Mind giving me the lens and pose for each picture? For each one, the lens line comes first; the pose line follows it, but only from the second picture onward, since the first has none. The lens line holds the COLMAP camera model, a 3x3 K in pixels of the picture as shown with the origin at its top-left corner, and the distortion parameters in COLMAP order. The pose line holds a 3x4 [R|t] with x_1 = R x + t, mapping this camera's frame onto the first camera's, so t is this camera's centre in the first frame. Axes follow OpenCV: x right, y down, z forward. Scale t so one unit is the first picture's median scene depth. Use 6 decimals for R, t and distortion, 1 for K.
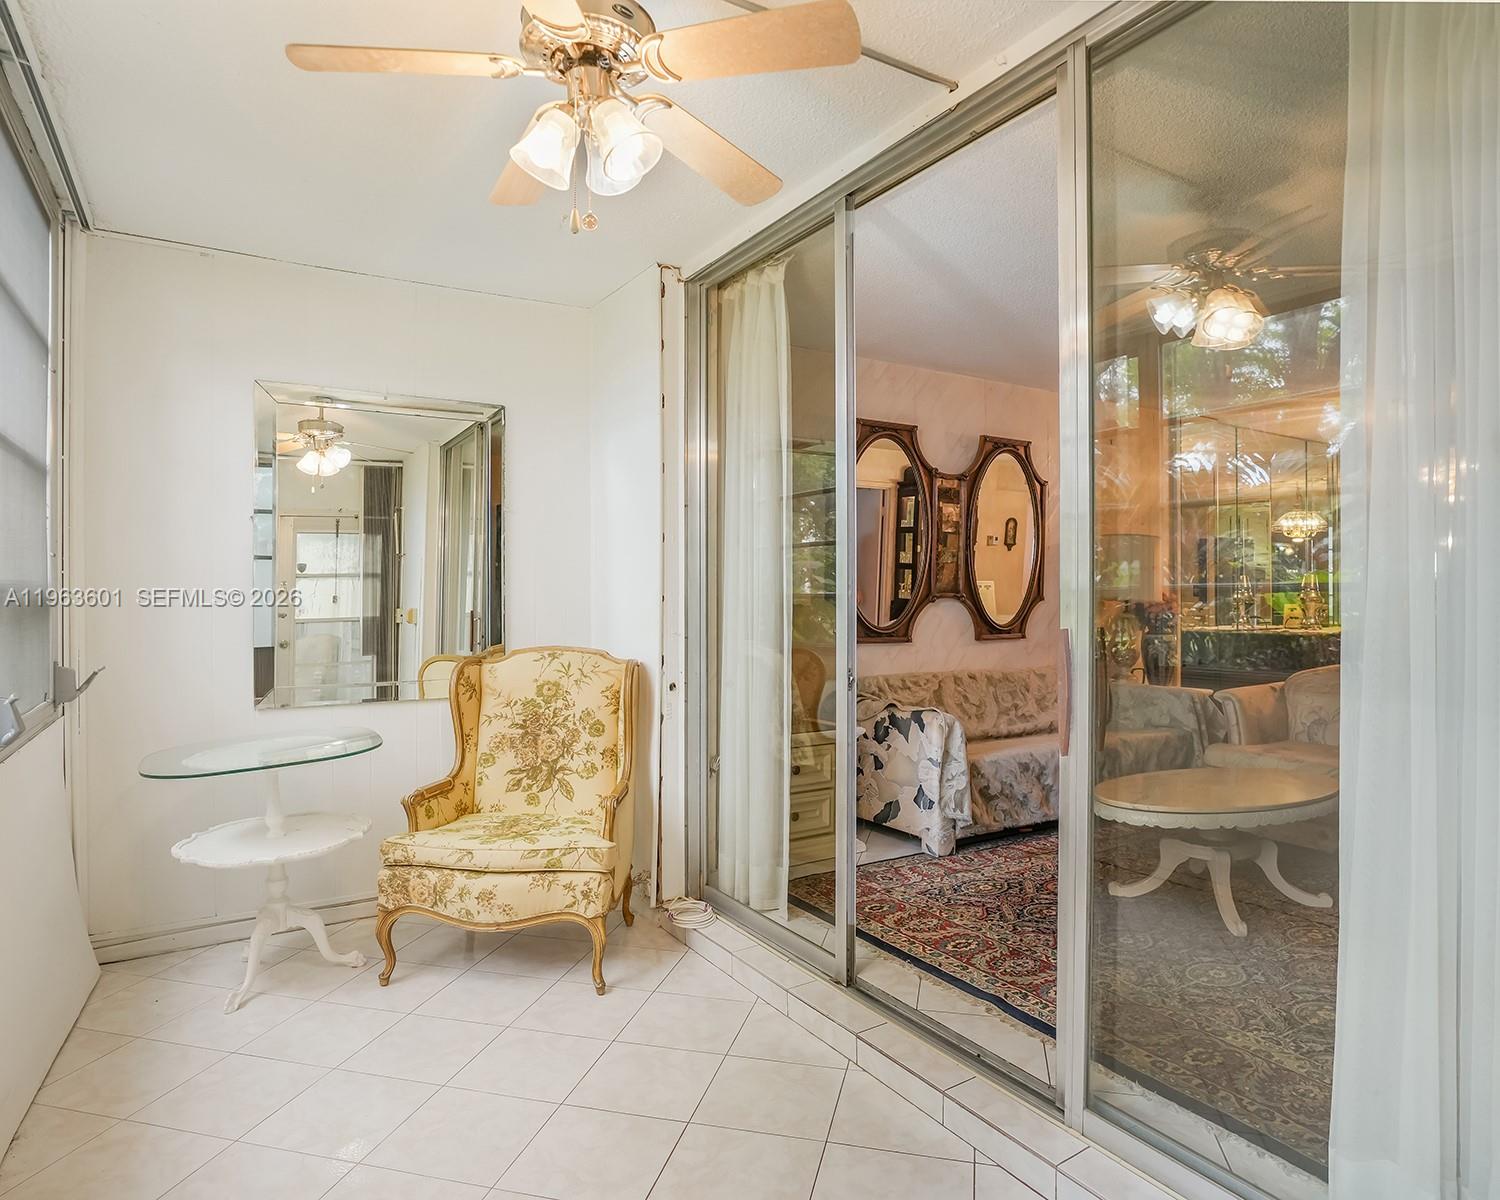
lens RADIAL K [[907.1, 0, 749.7], [0, 907.1, 599.6], [0, 0, 1]] dist [-0.042225, 0.016468]
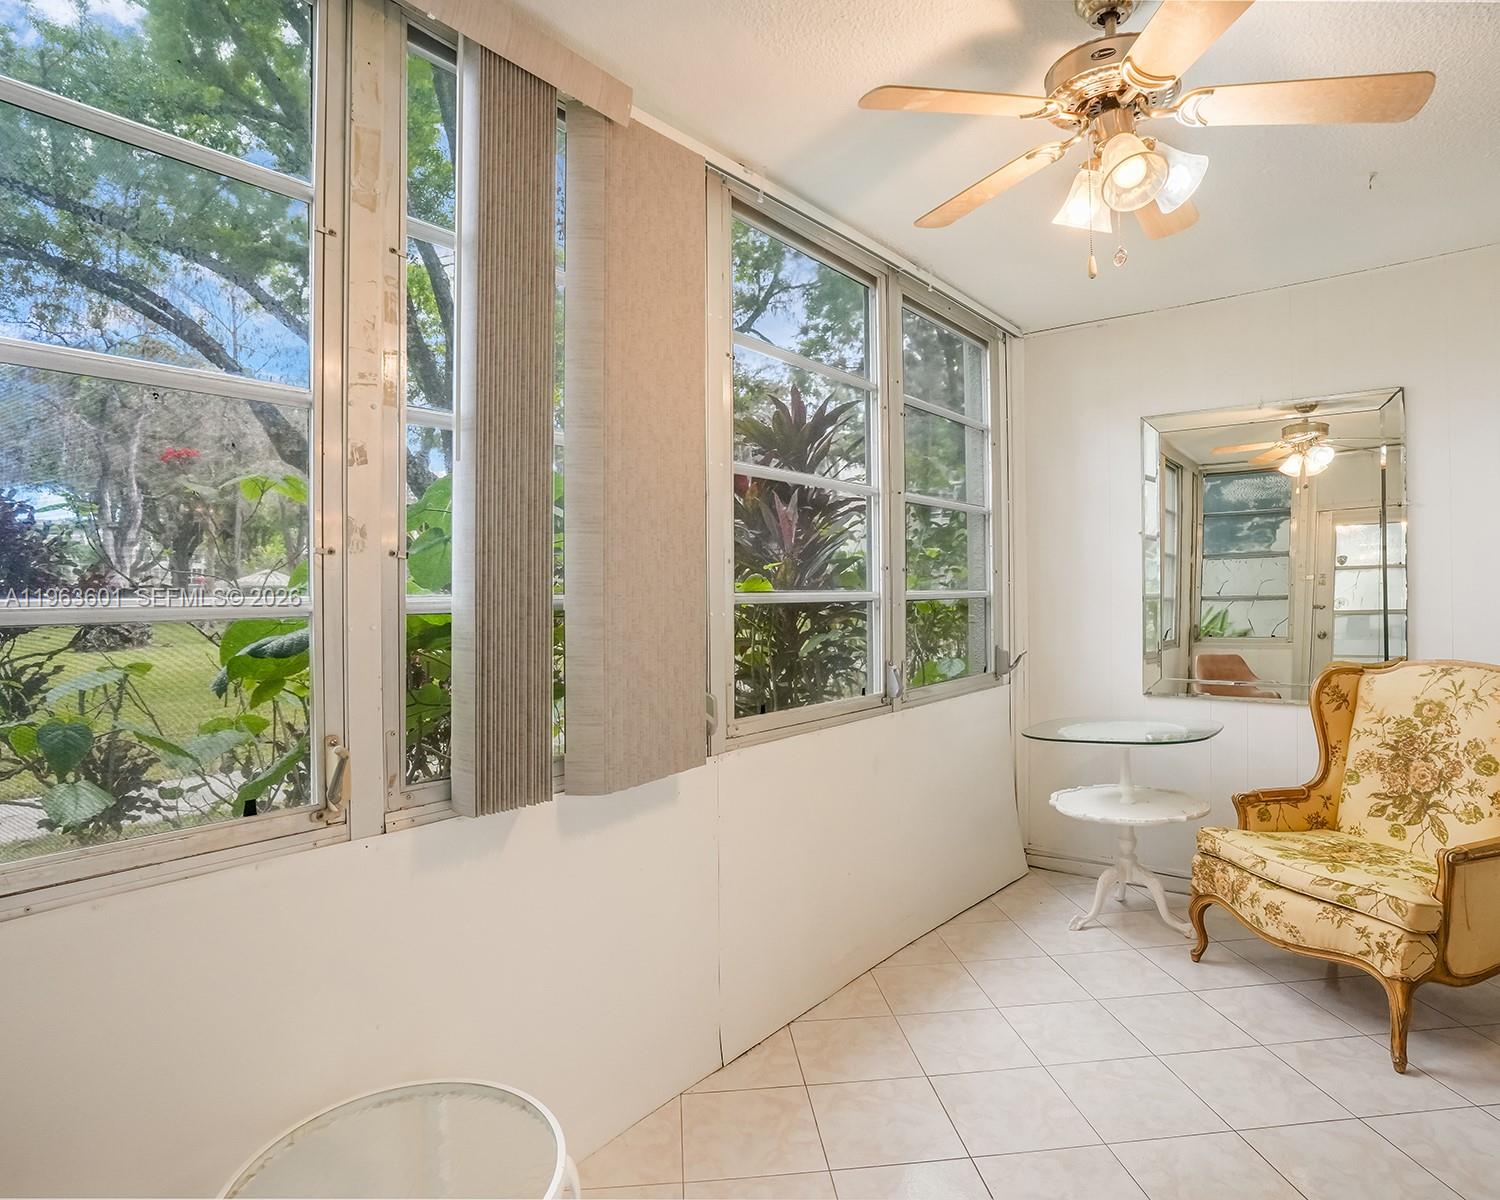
lens RADIAL K [[841.0, 0, 758.4], [0, 841.0, 591.5], [0, 0, 1]] dist [-0.061852, 0.023649]
pose [[0.345132, 0.000380, -0.938554, 0.339001], [0.003674, 0.999992, 0.001755, -0.020168], [0.938547, -0.004054, 0.345128, 0.161740]]
